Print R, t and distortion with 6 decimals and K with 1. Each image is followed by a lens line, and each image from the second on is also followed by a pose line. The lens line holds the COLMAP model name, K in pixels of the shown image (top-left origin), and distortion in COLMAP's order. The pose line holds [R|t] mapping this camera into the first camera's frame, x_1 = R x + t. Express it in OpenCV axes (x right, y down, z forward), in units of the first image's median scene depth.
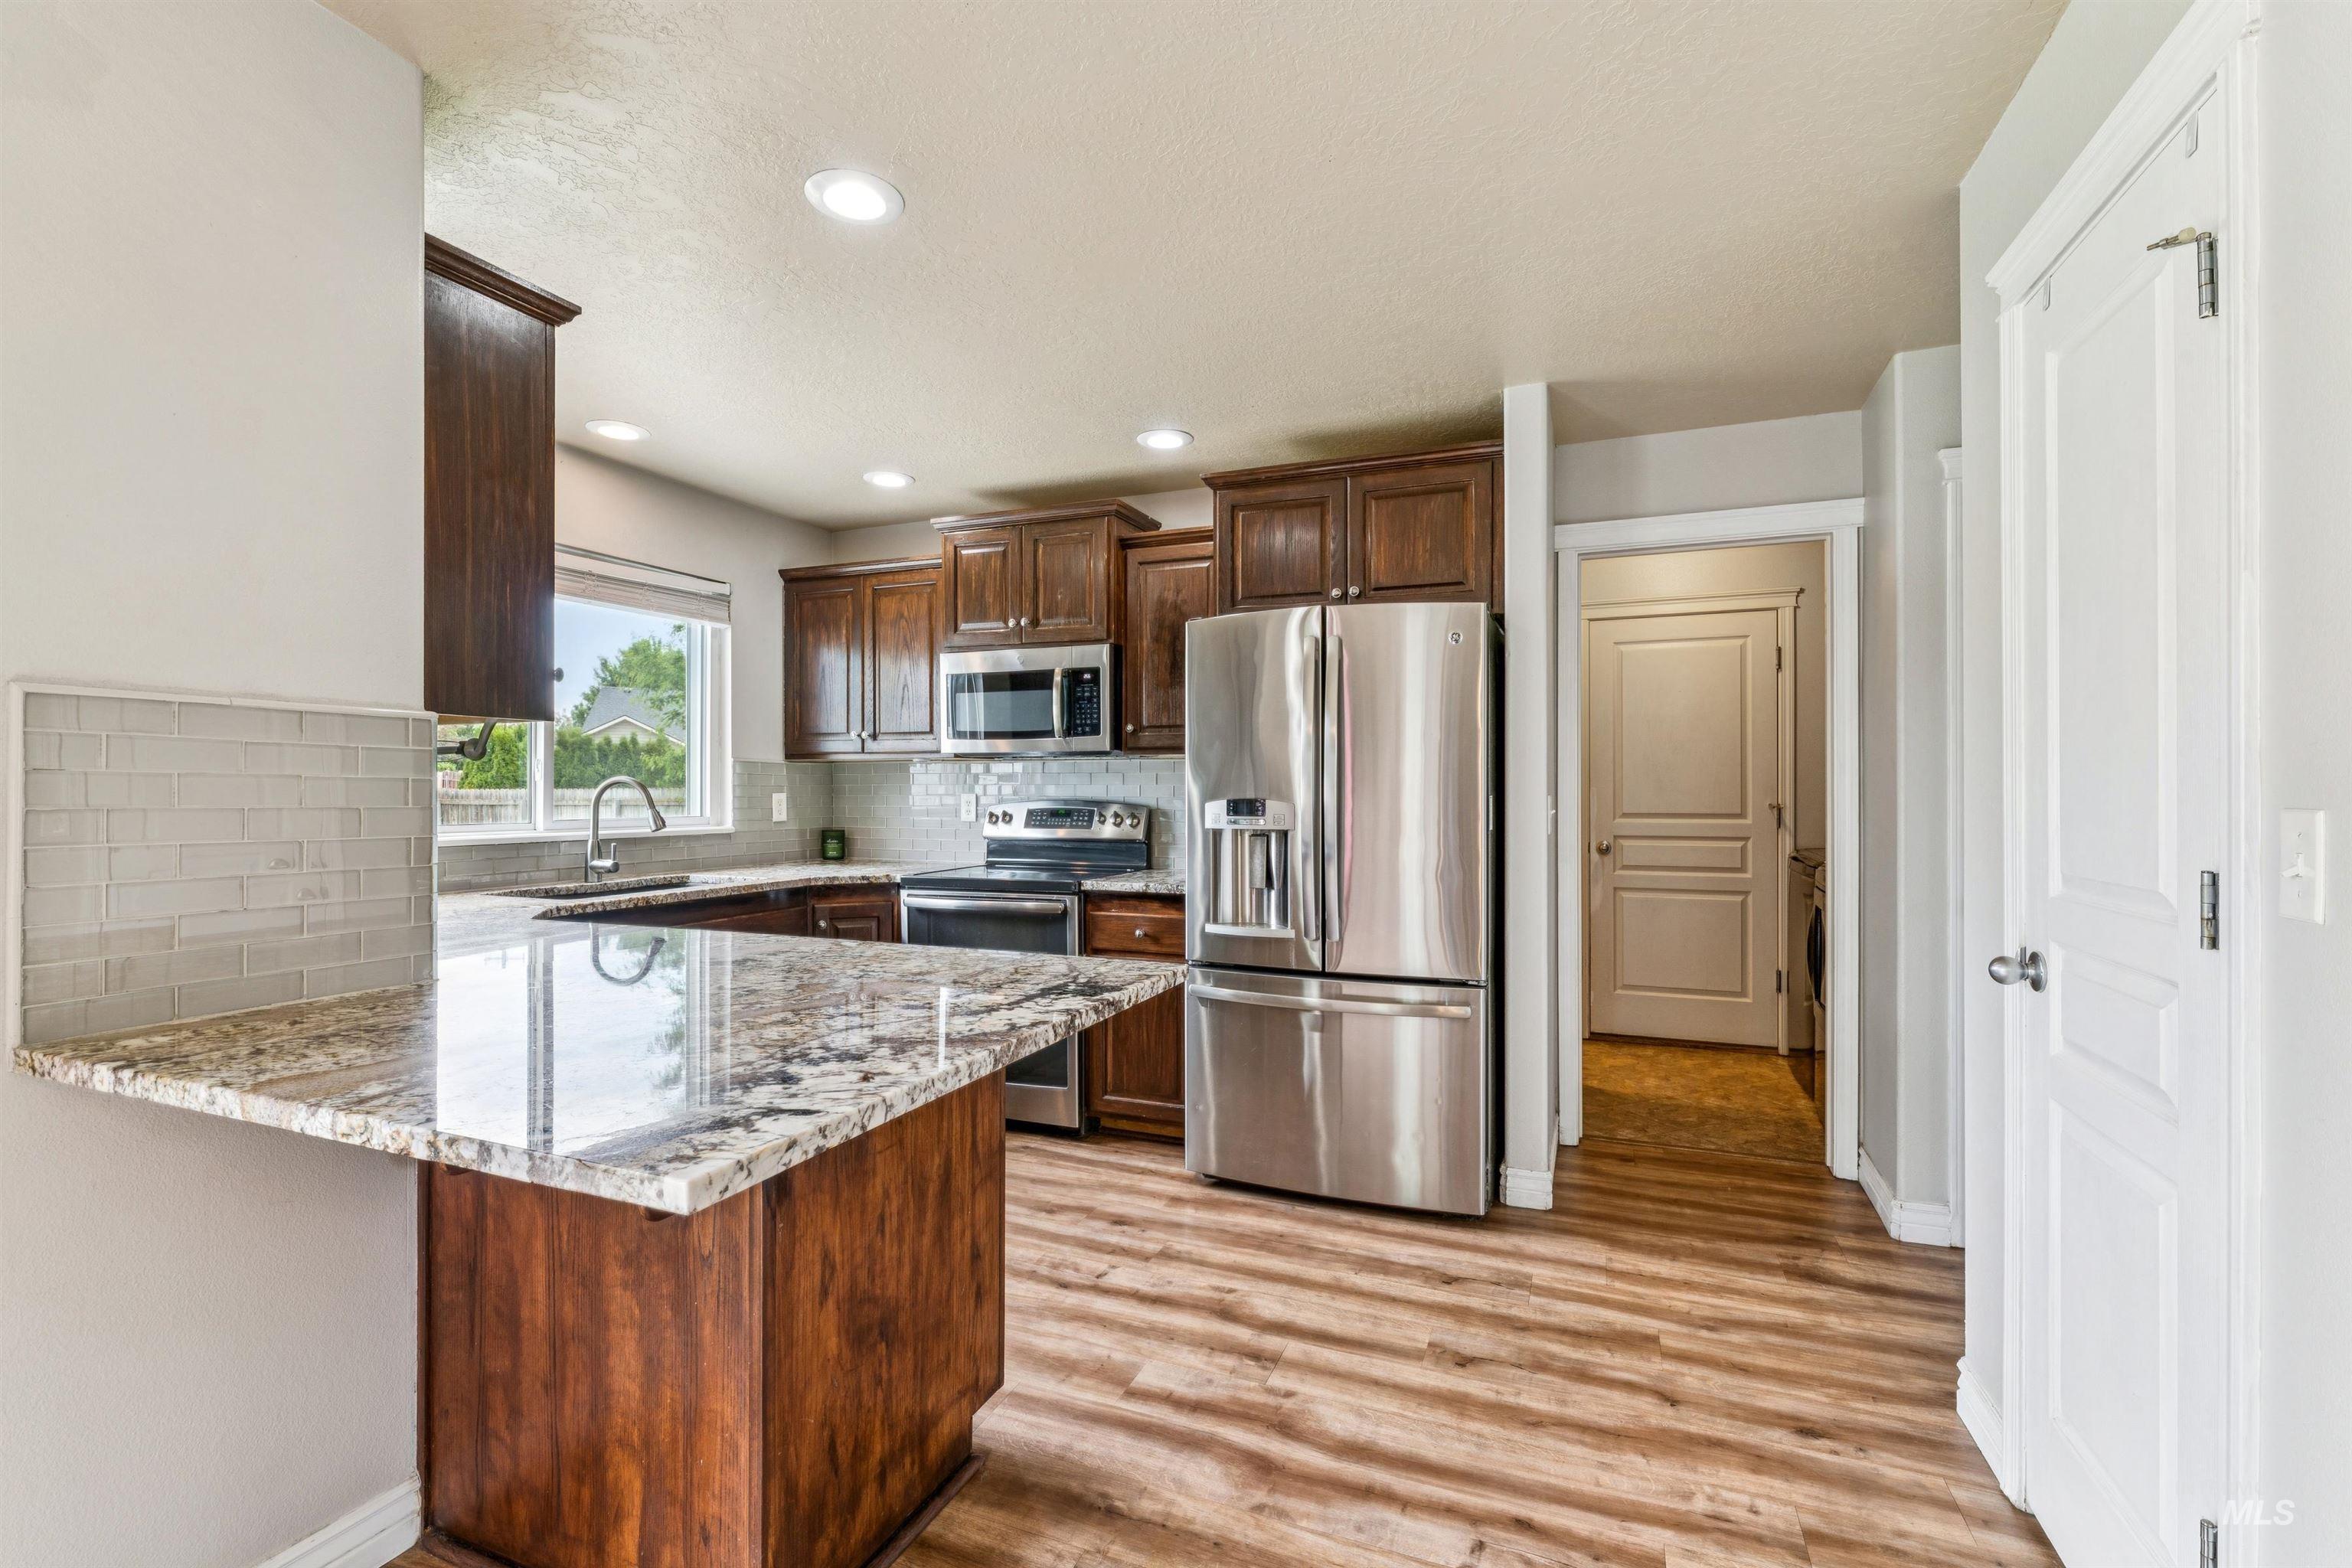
lens RADIAL K [[1019.7, 0, 1173.4], [0, 1019.7, 785.8], [0, 0, 1]] dist [-0.005106, 0.000620]
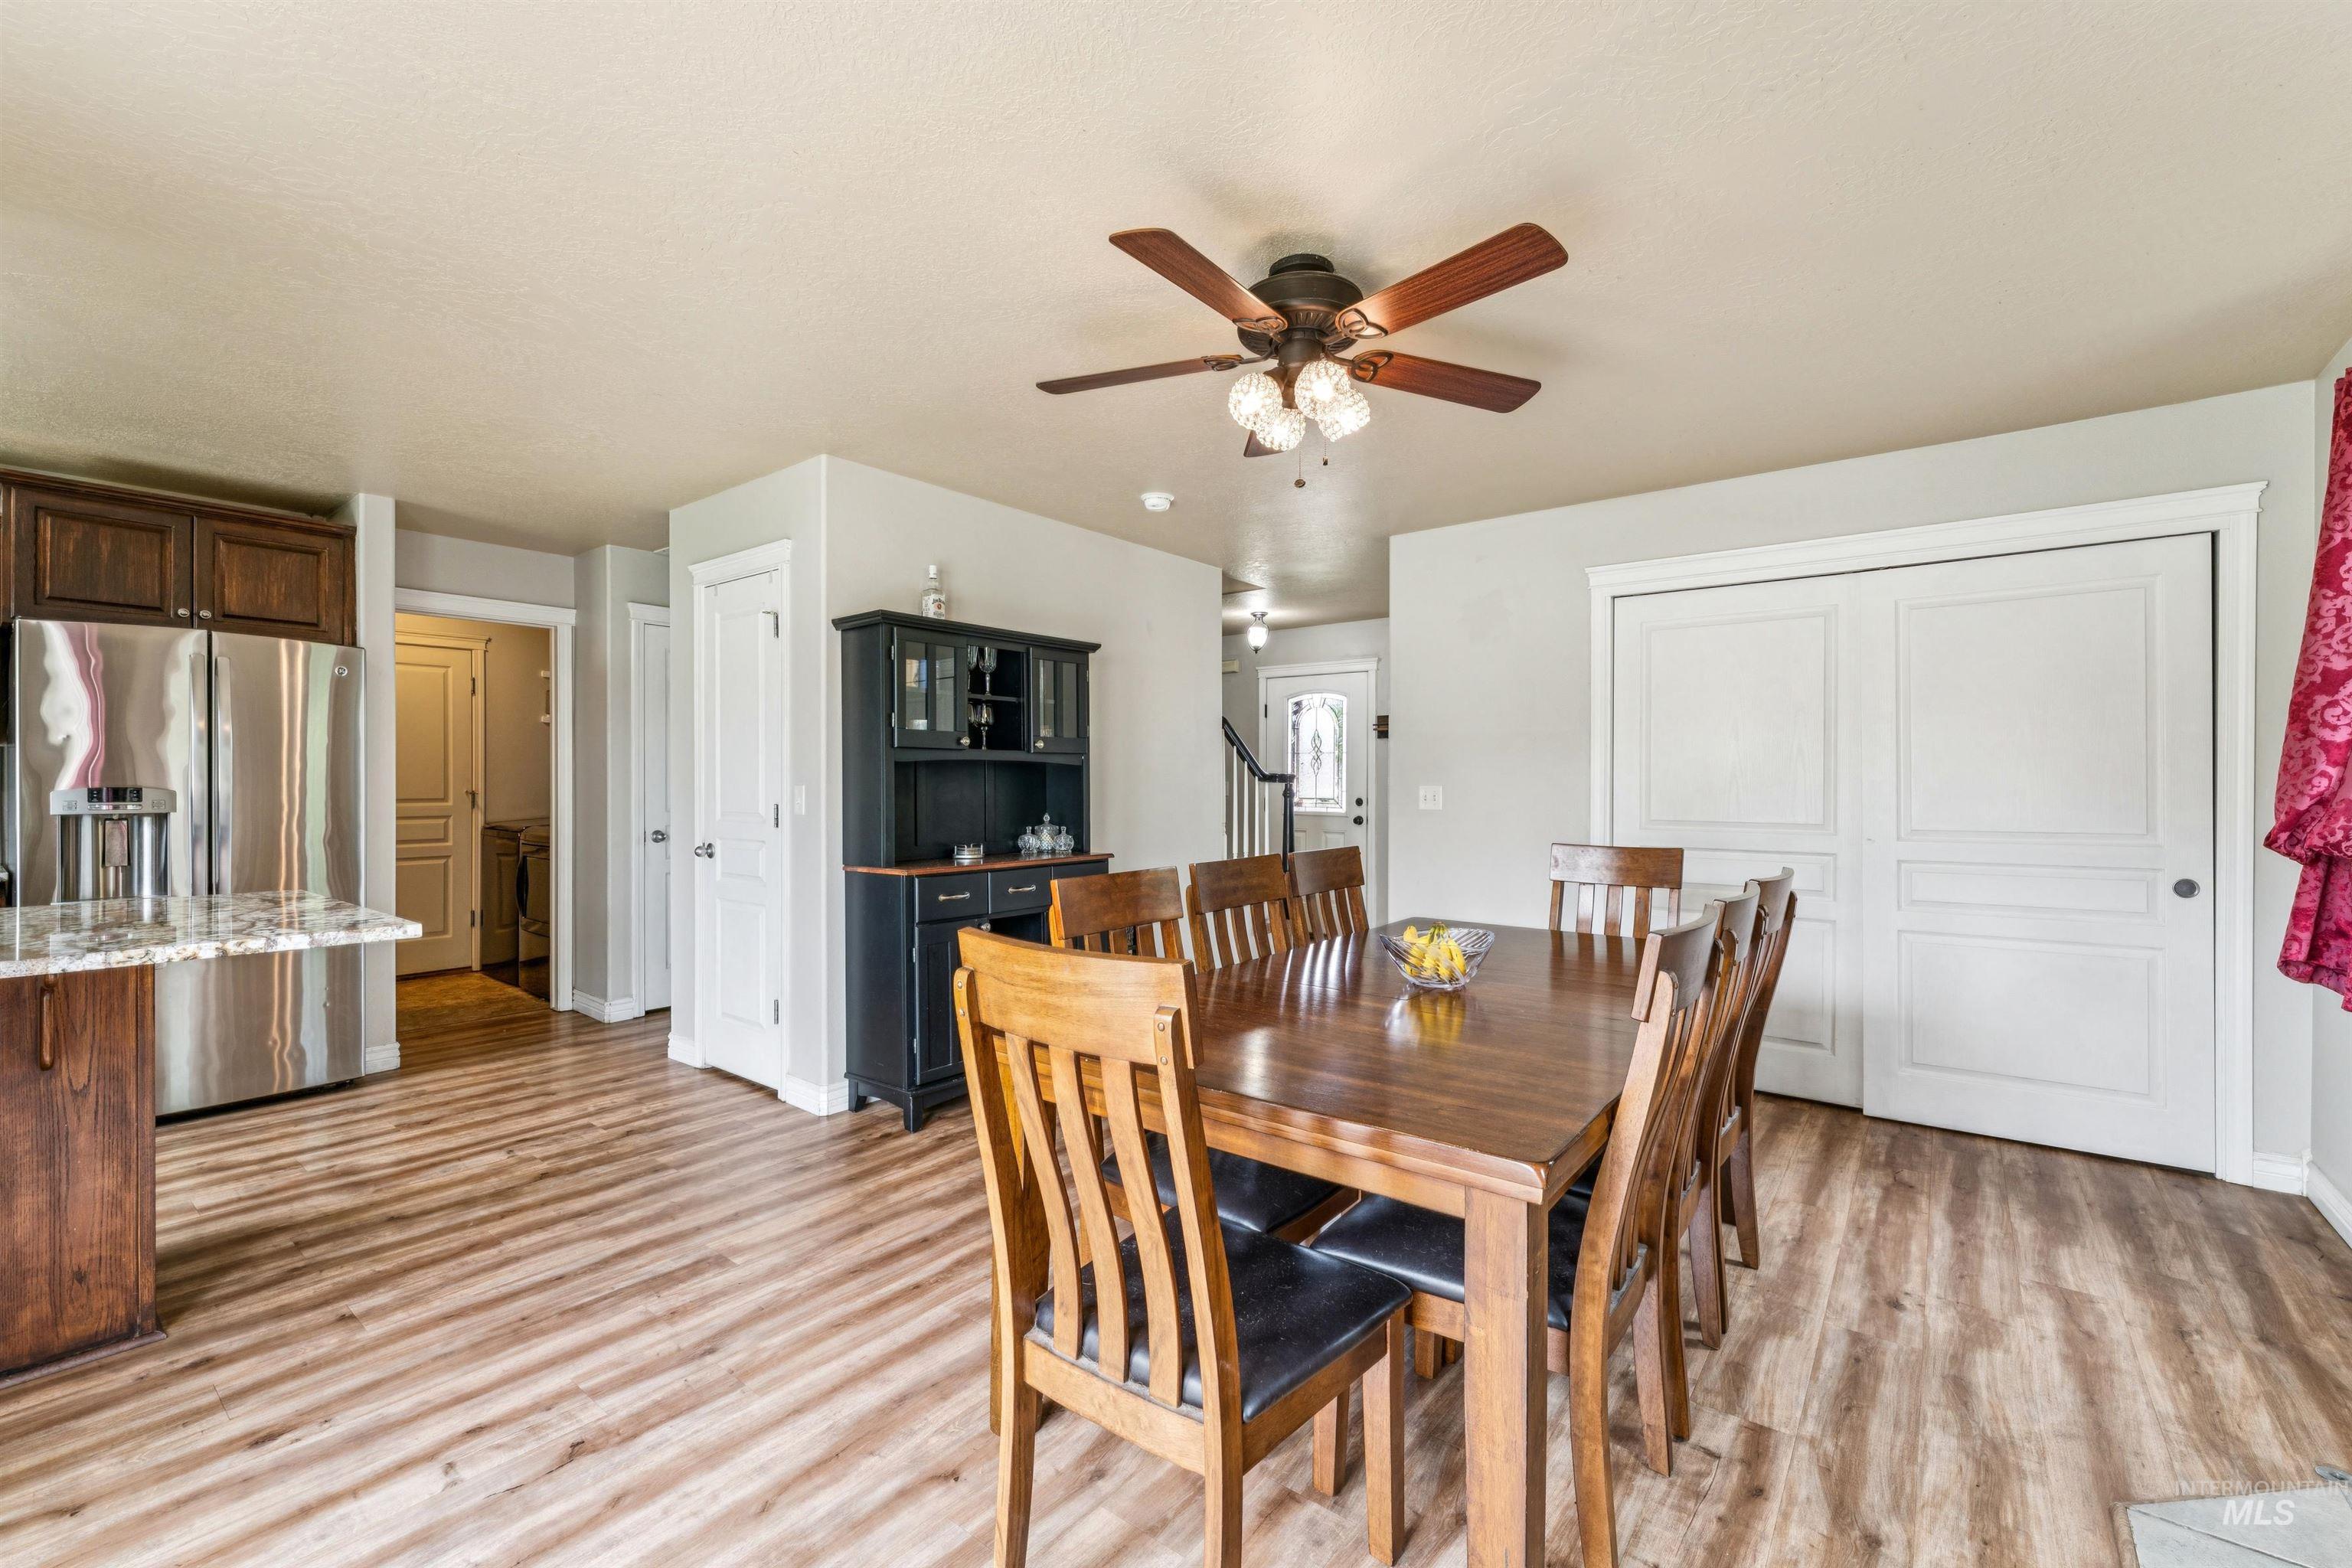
lens RADIAL K [[1019.7, 0, 1177.2], [0, 1019.7, 785.4], [0, 0, 1]] dist [-0.005106, 0.000620]
pose [[0.289274, -0.004546, 0.957236, -0.598760], [-0.004770, 0.999969, 0.006190, -0.002810], [-0.957234, -0.006356, 0.289243, -0.412865]]
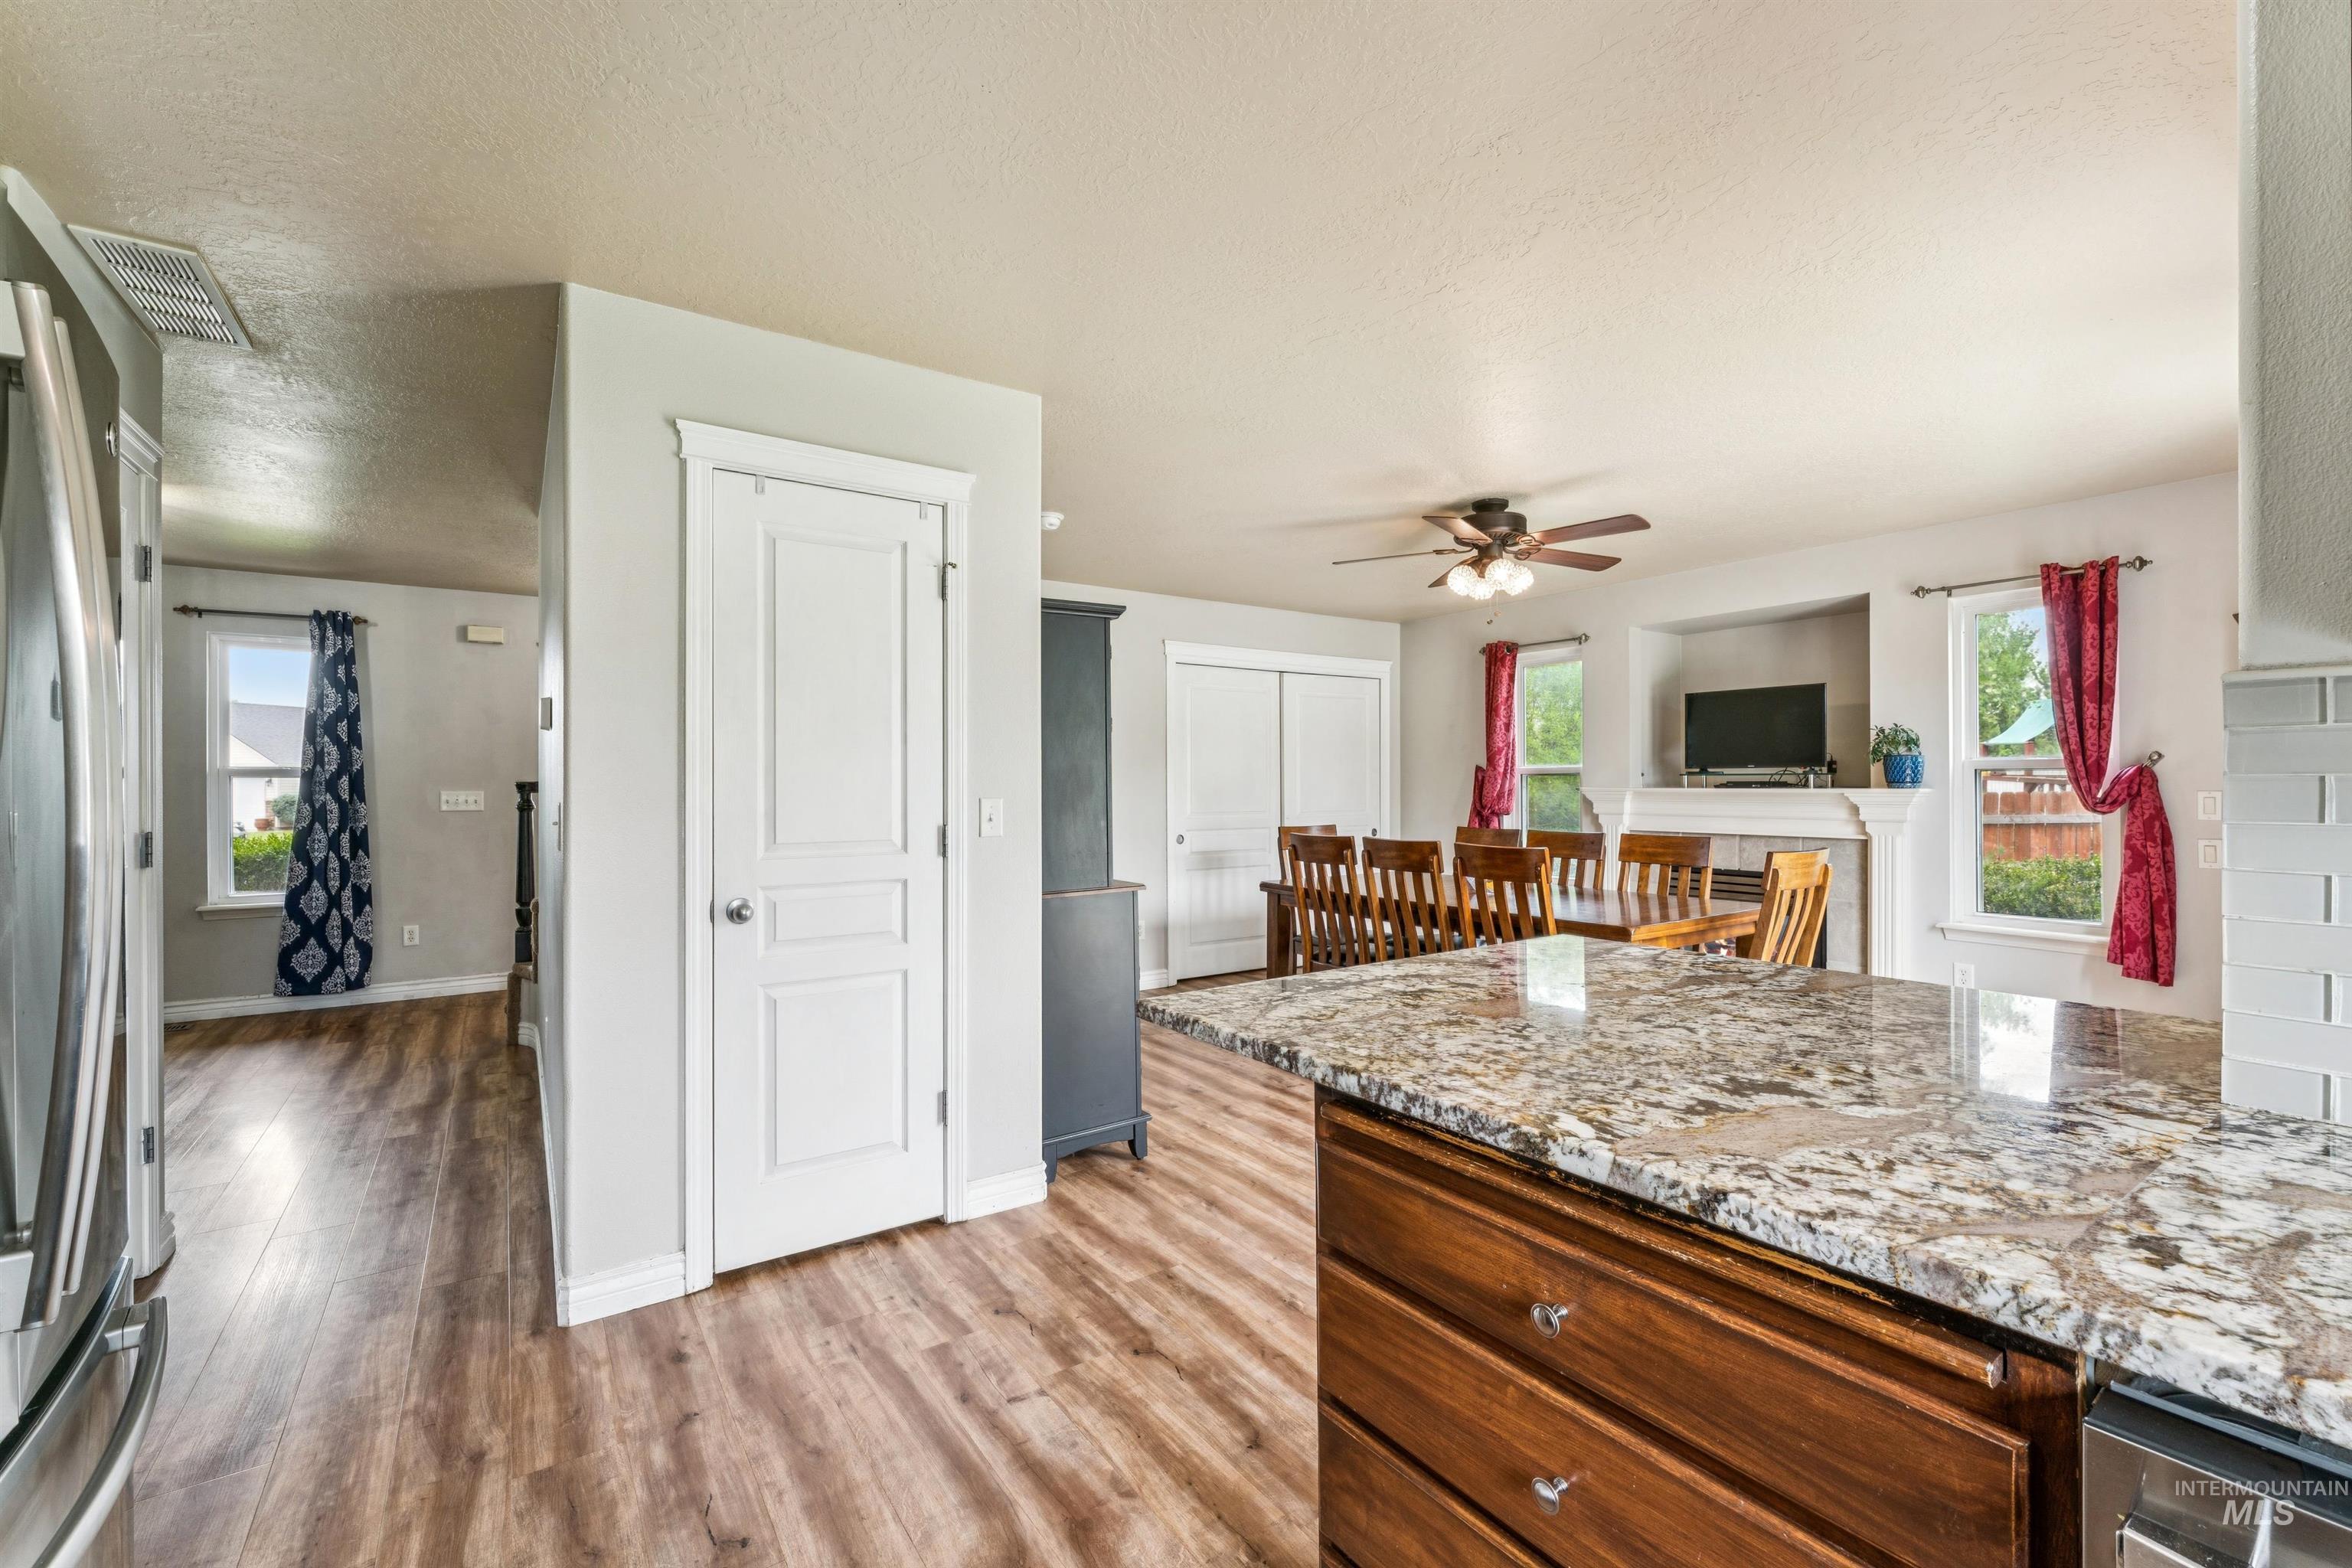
lens RADIAL K [[1019.7, 0, 1182.3], [0, 1019.7, 784.6], [0, 0, 1]] dist [-0.005106, 0.000620]
pose [[-0.840942, 0.003385, 0.541115, -0.260344], [0.001077, 0.999989, -0.004583, 0.000044], [-0.541125, -0.003272, -0.840936, 0.921285]]
